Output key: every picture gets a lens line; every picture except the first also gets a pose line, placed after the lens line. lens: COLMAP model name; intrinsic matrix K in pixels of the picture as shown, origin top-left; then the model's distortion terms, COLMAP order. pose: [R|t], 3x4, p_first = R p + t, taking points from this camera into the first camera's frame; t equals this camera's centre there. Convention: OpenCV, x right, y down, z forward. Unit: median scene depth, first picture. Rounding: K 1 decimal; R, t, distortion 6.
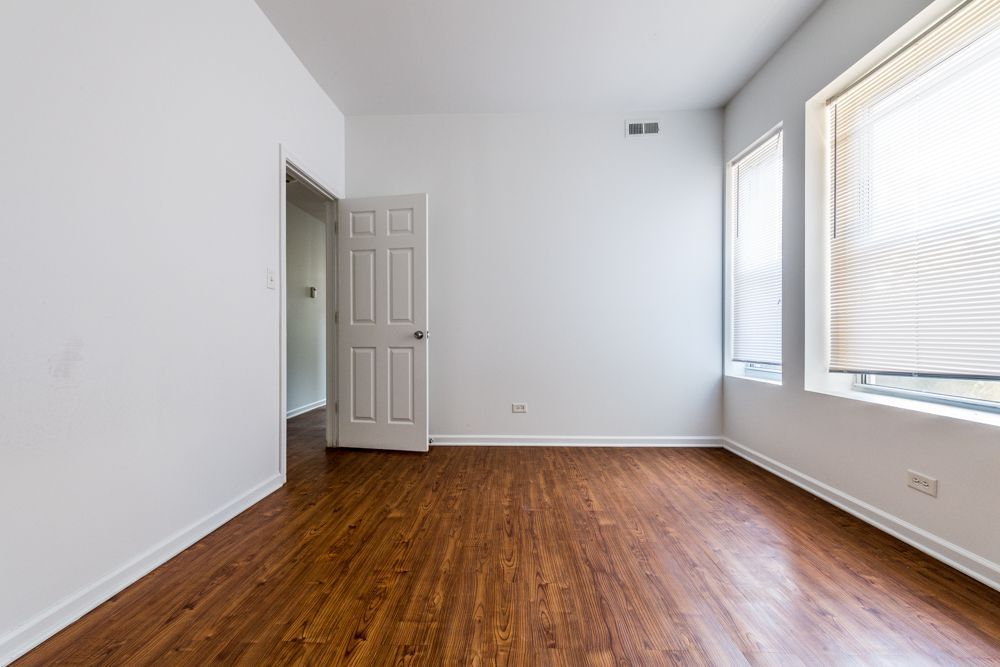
lens RADIAL K [[487.7, 0, 503.8], [0, 487.7, 341.3], [0, 0, 1]] dist [-0.026941, -0.000071]
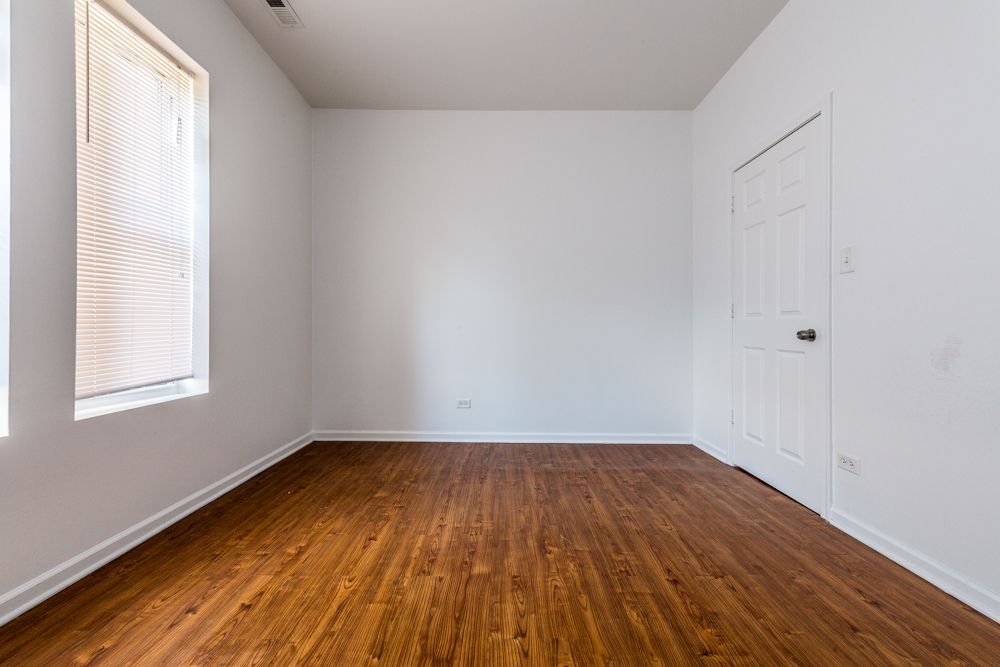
lens RADIAL K [[487.7, 0, 503.8], [0, 487.7, 341.3], [0, 0, 1]] dist [-0.026941, -0.000071]
pose [[-0.999851, 0.002813, -0.017003, 0.133222], [0.002175, 0.999297, 0.037439, -0.033661], [0.017096, 0.037397, -0.999154, 1.974925]]
